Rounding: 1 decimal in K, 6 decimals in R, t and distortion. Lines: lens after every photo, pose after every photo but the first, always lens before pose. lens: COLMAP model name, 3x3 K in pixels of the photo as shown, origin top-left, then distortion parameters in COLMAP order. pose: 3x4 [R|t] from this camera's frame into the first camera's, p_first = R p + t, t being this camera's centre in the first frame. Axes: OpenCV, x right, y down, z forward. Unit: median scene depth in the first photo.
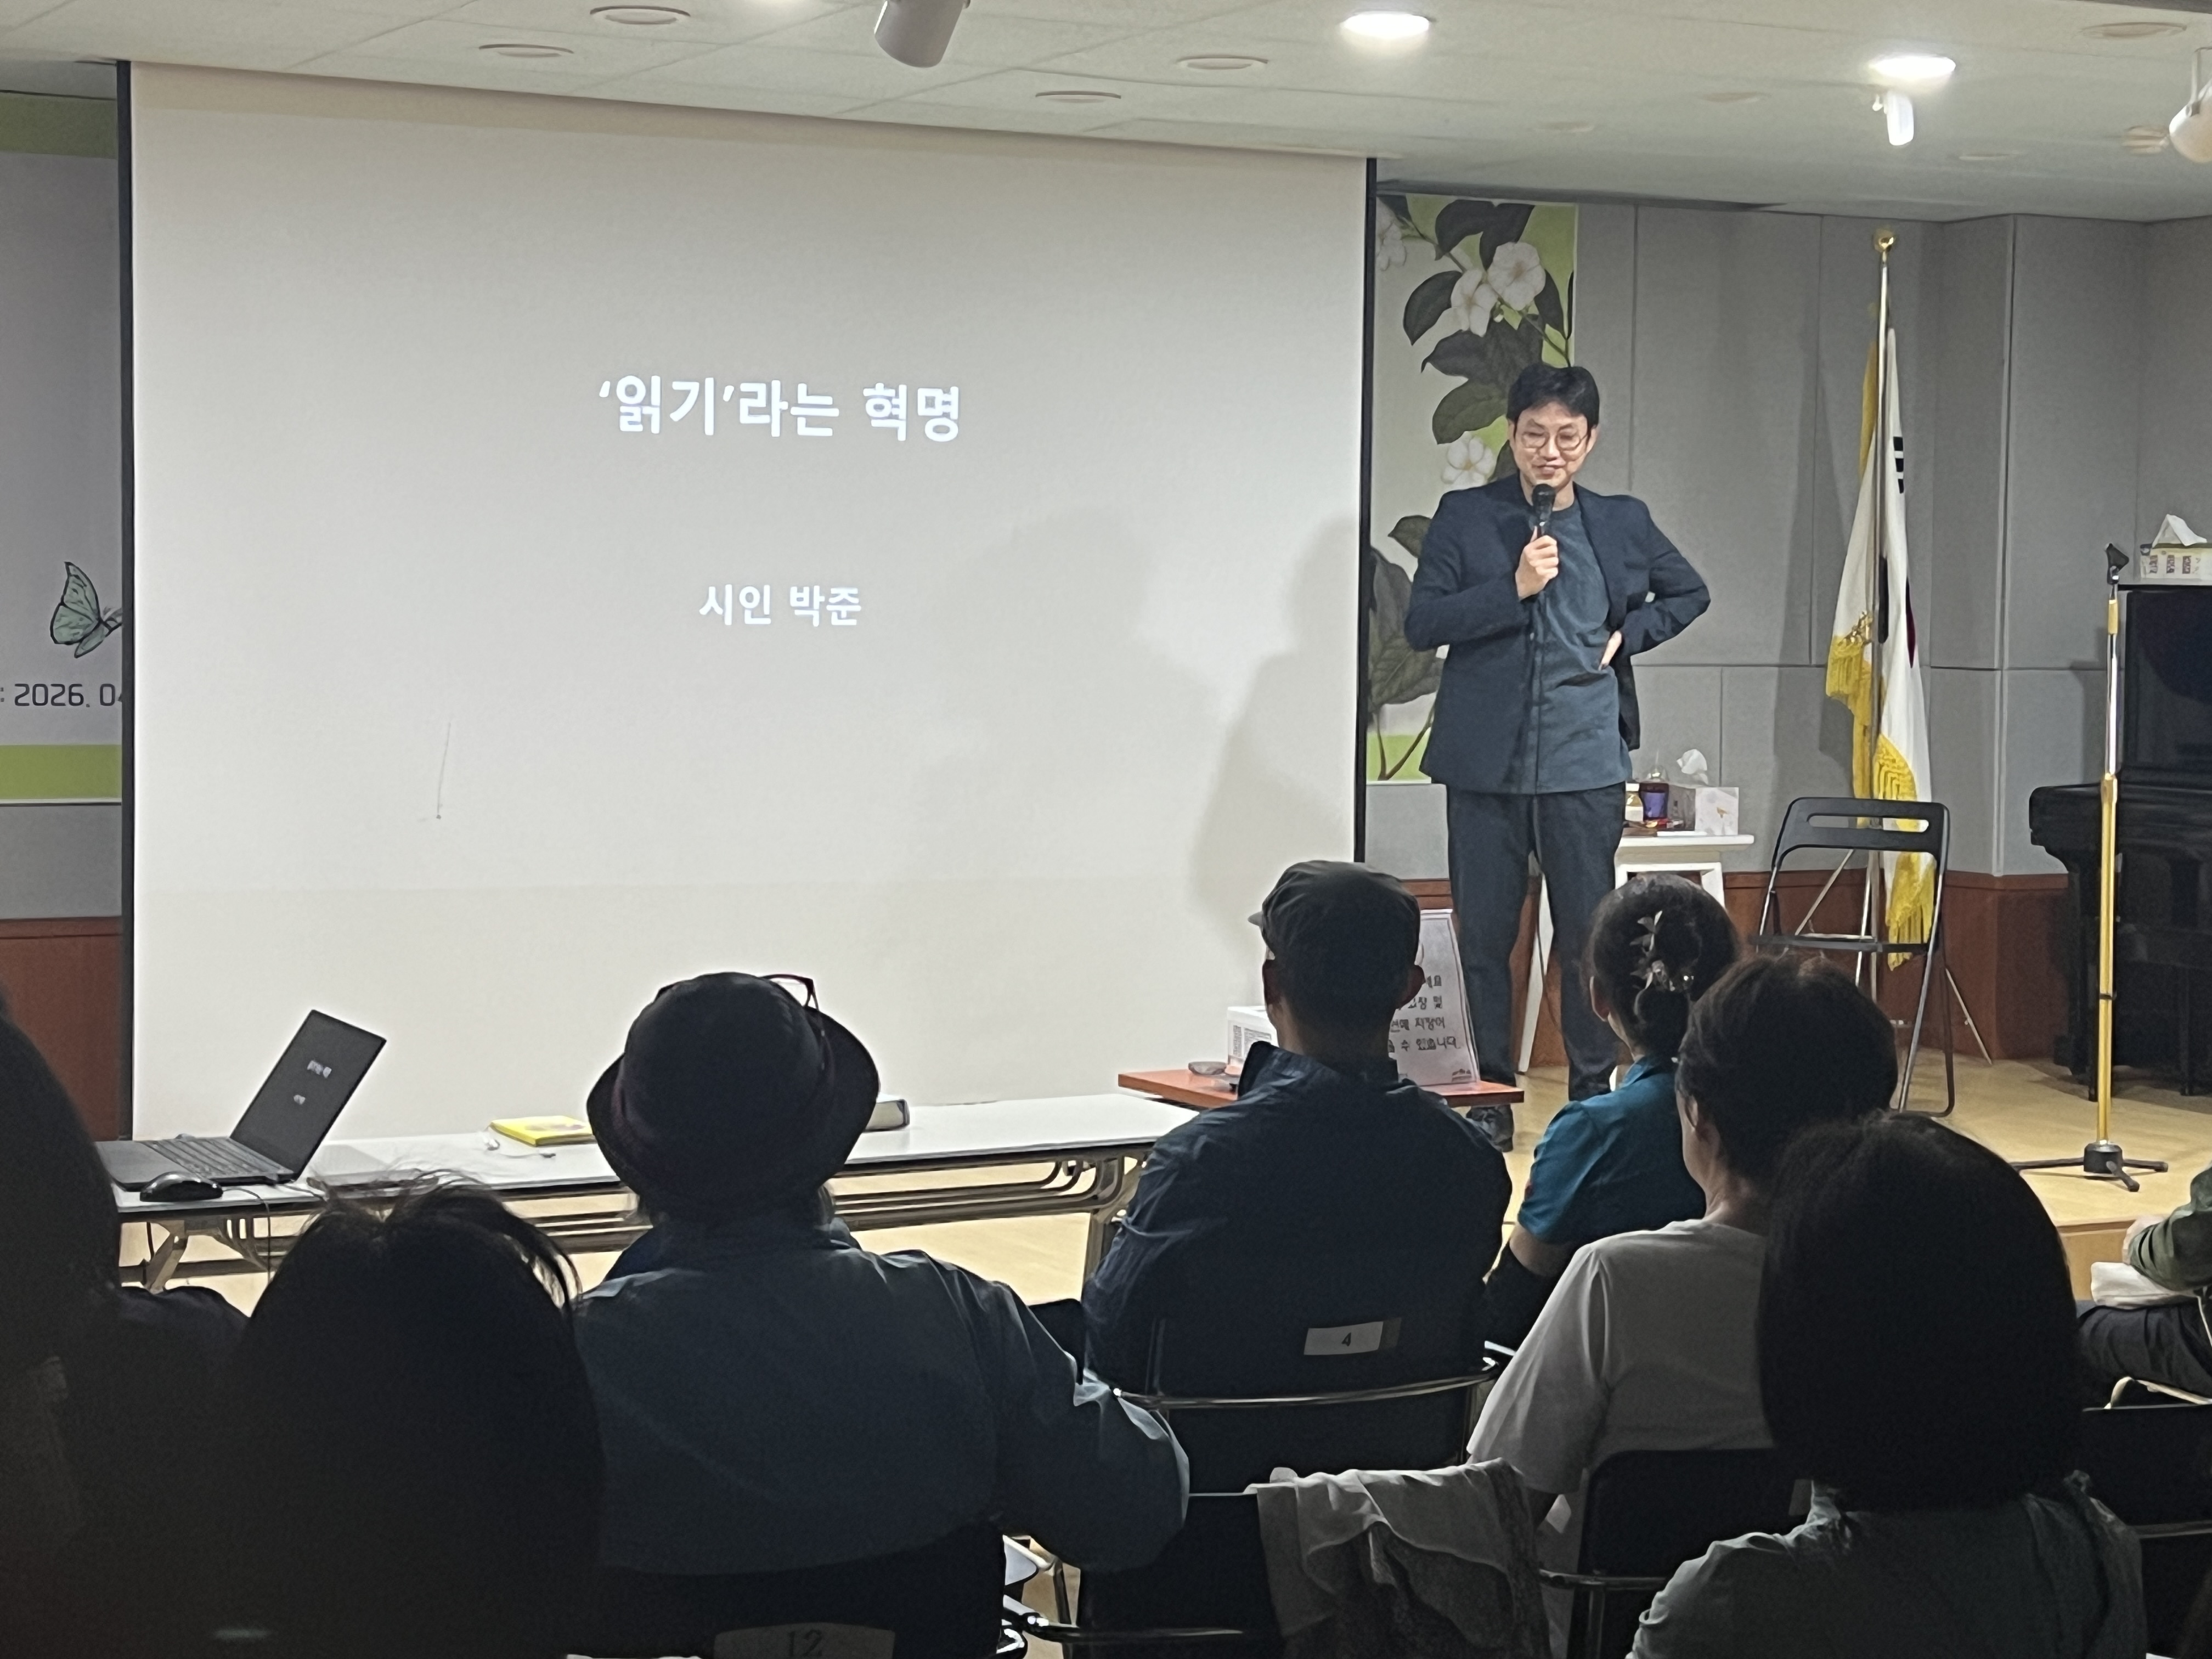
lens RADIAL K [[3989.4, 0, 1115.1], [0, 3989.4, 819.4], [0, 0, 1]] dist [0.153406, 0.000000]
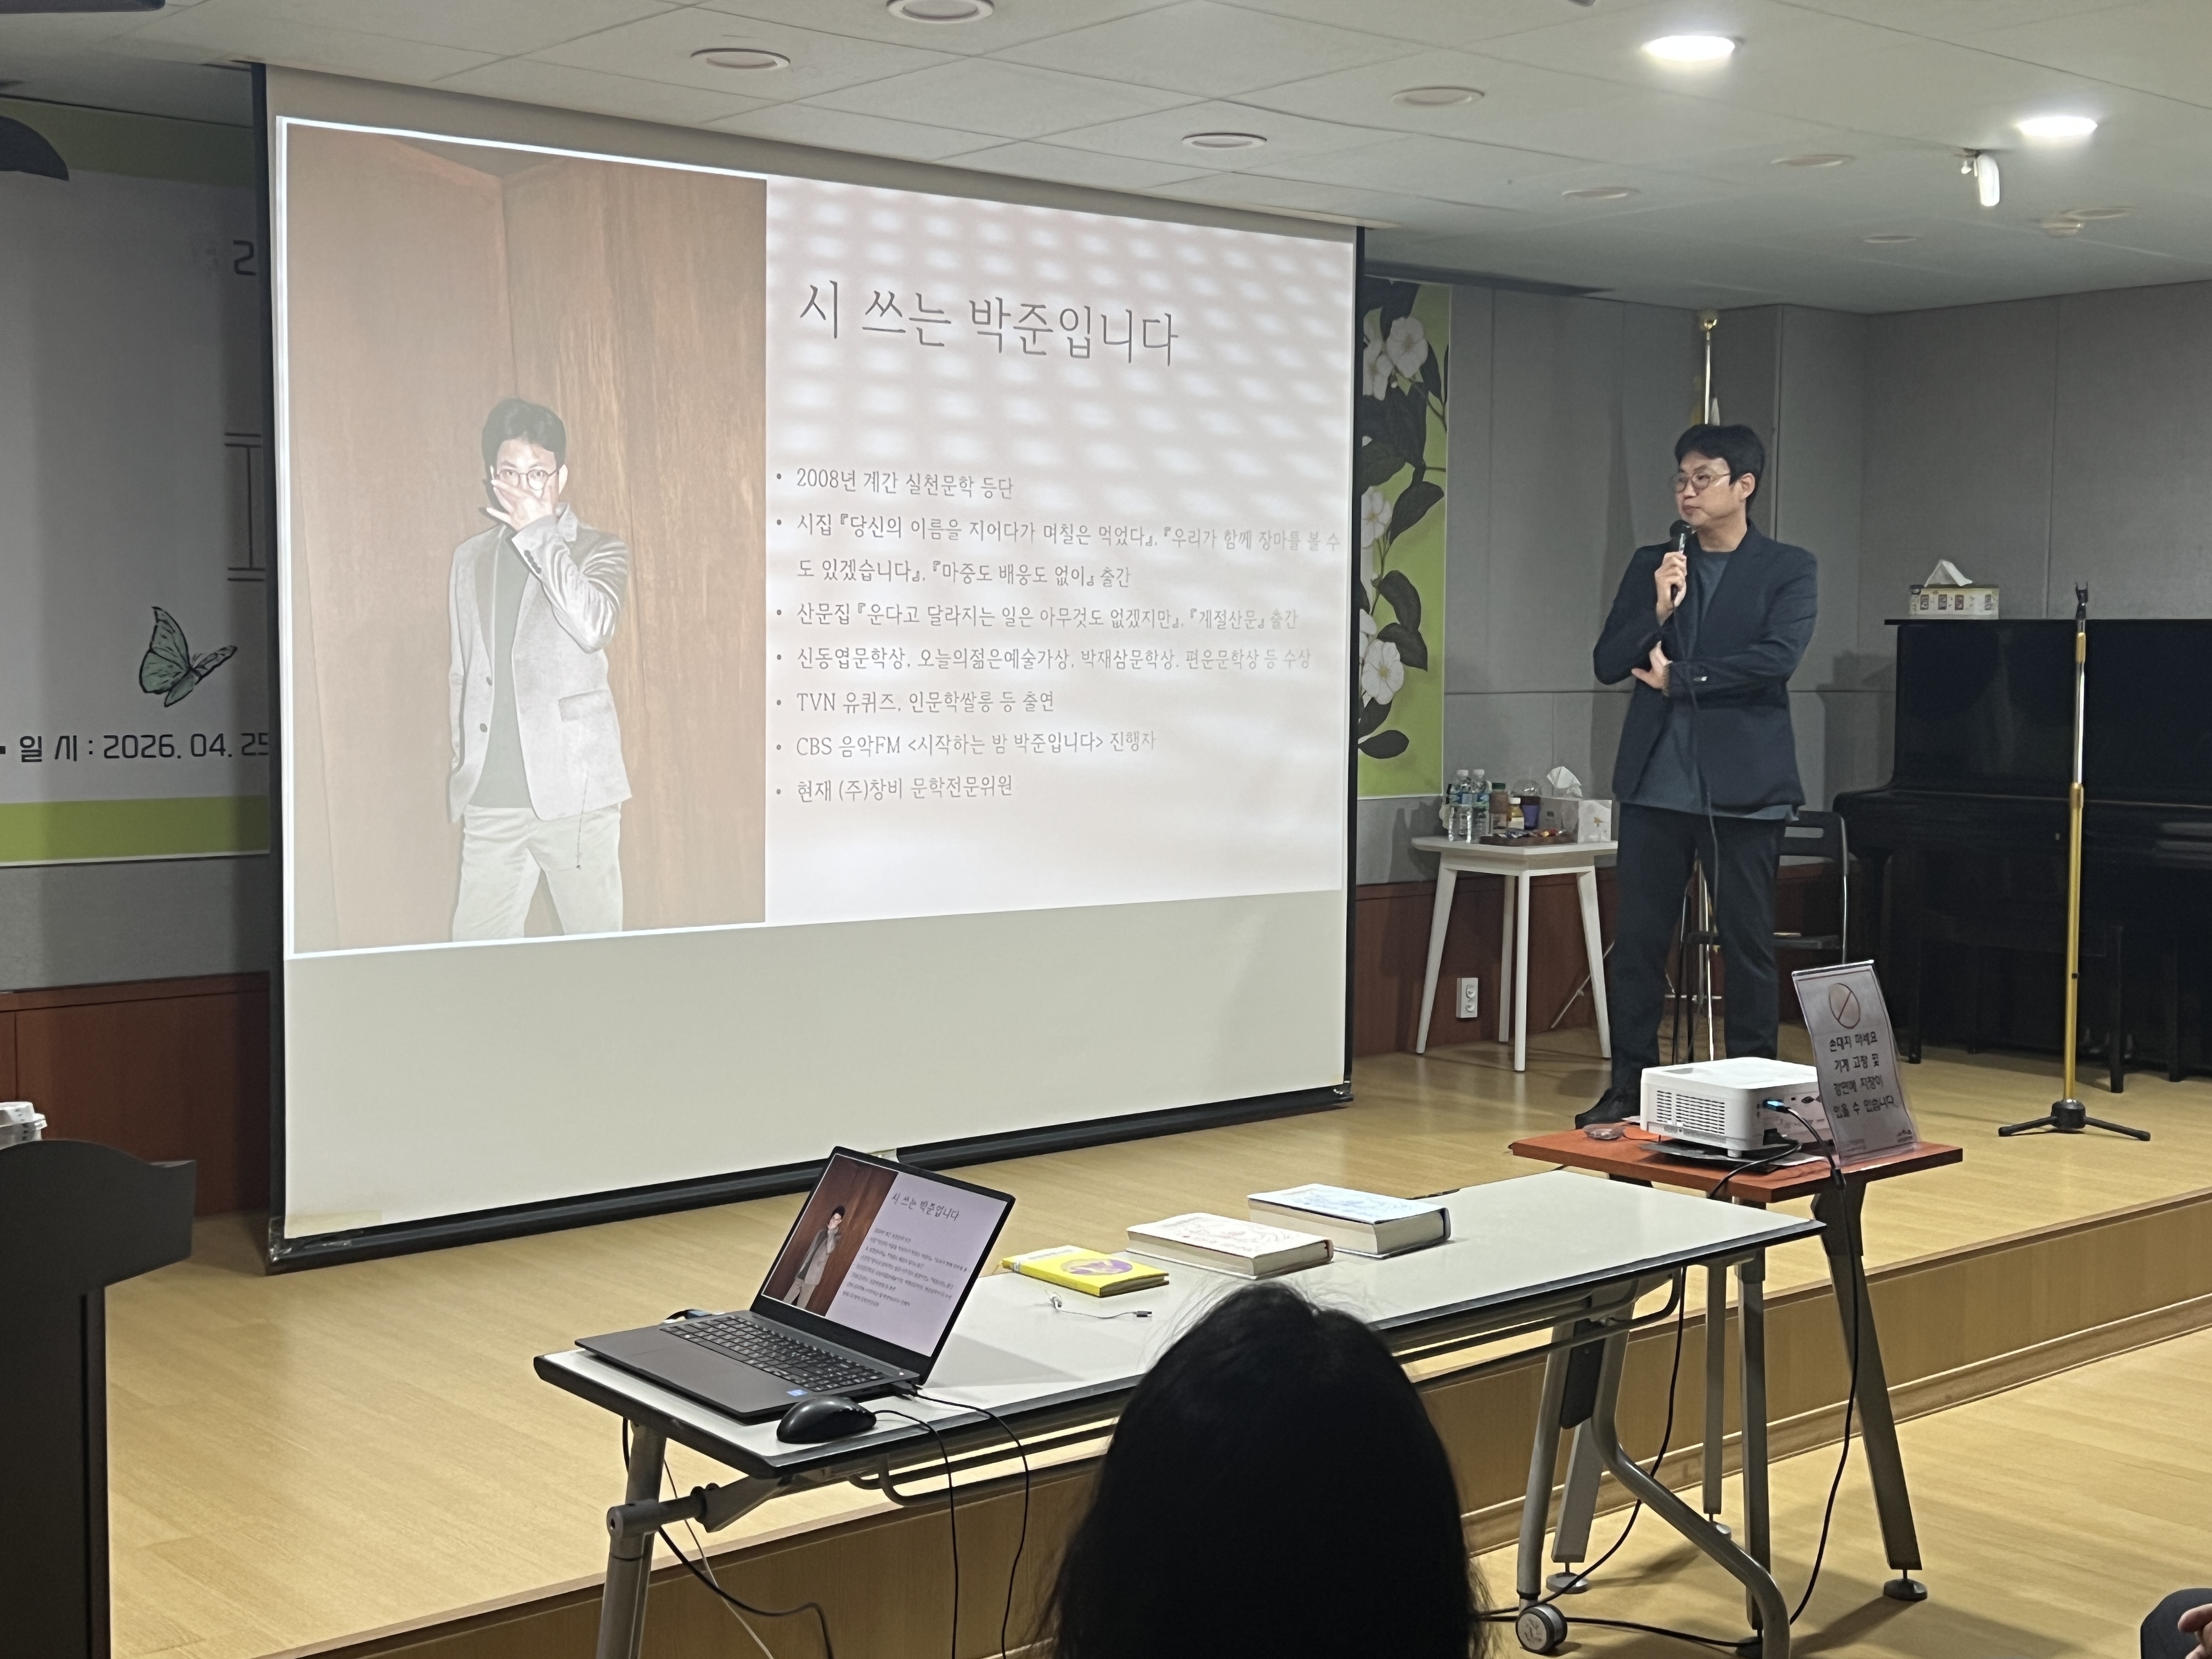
lens RADIAL K [[2787.3, 0, 1106.8], [0, 2787.3, 864.6], [0, 0, 1]] dist [0.093967, 0.000000]
pose [[0.975822, -0.024402, 0.217200, -0.157338], [0.018417, 0.999394, 0.029538, -0.015524], [-0.217789, -0.024824, 0.975680, 0.250792]]
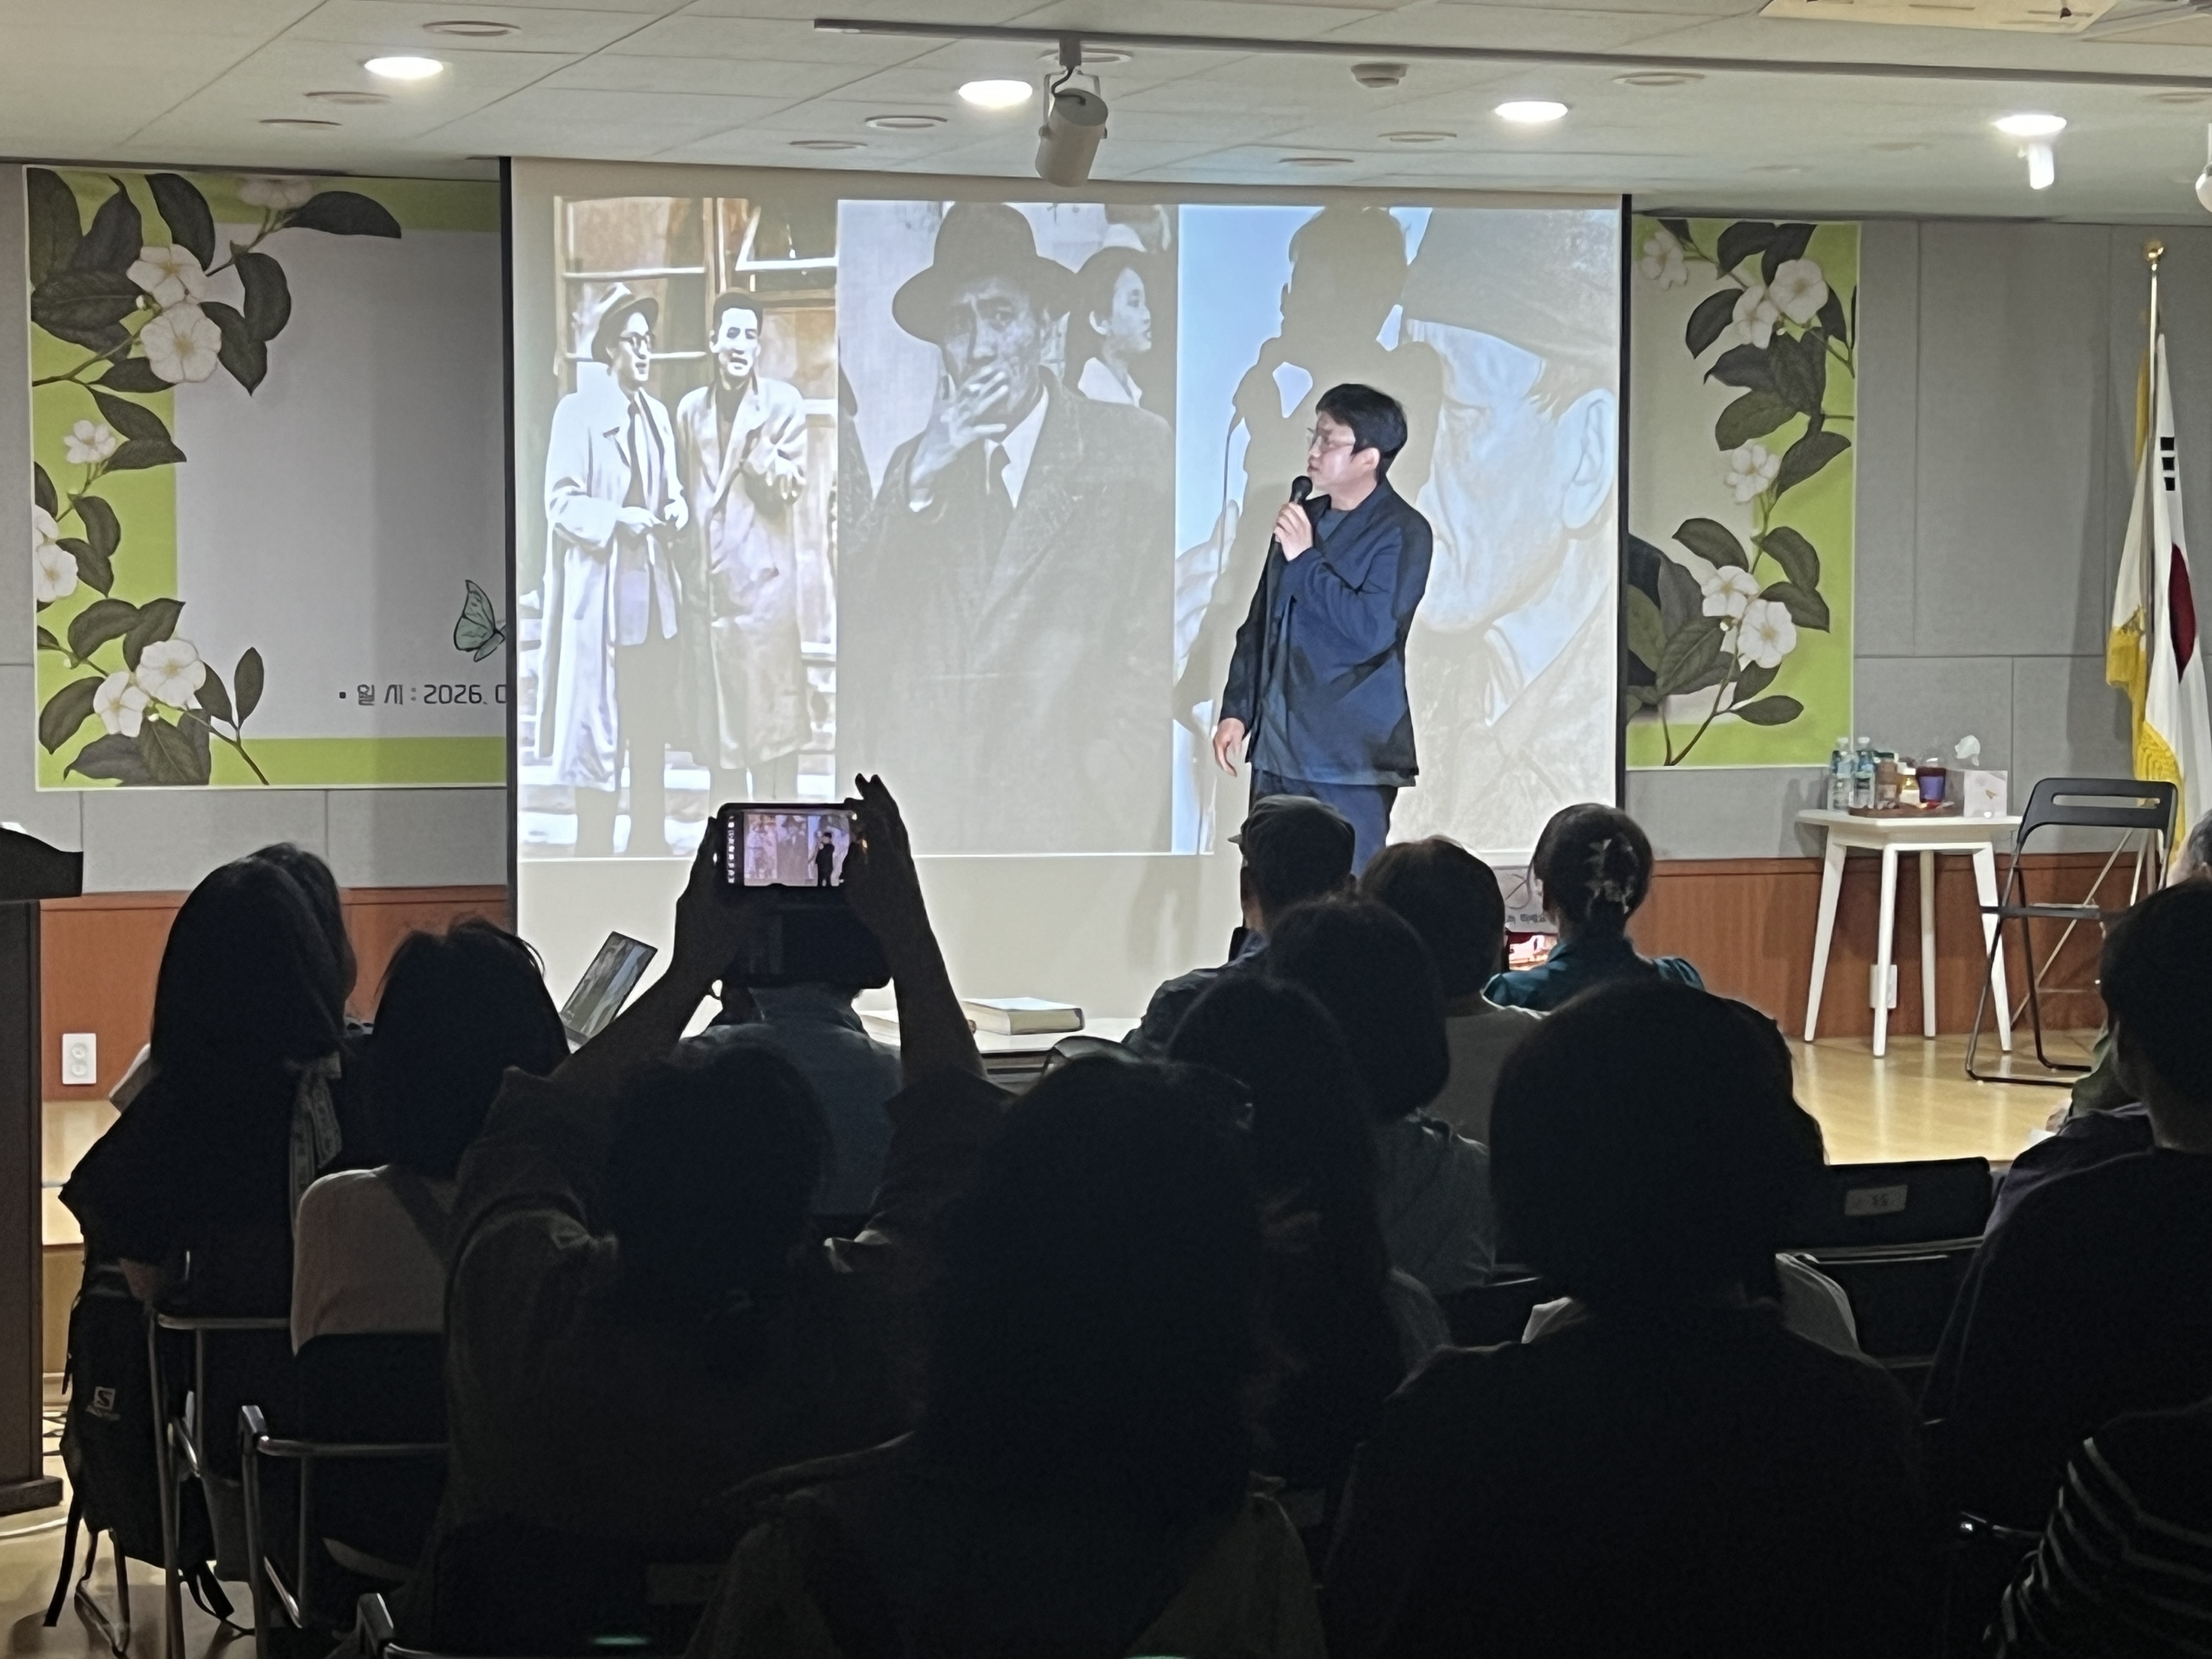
lens RADIAL K [[4720.5, 0, 1108.3], [0, 4720.5, 829.9], [0, 0, 1]] dist [0.144119, 0.000000]
pose [[0.989192, -0.003693, -0.146582, 0.103776], [0.002820, 0.999977, -0.006169, 0.014584], [0.146602, 0.005689, 0.989179, -0.273071]]
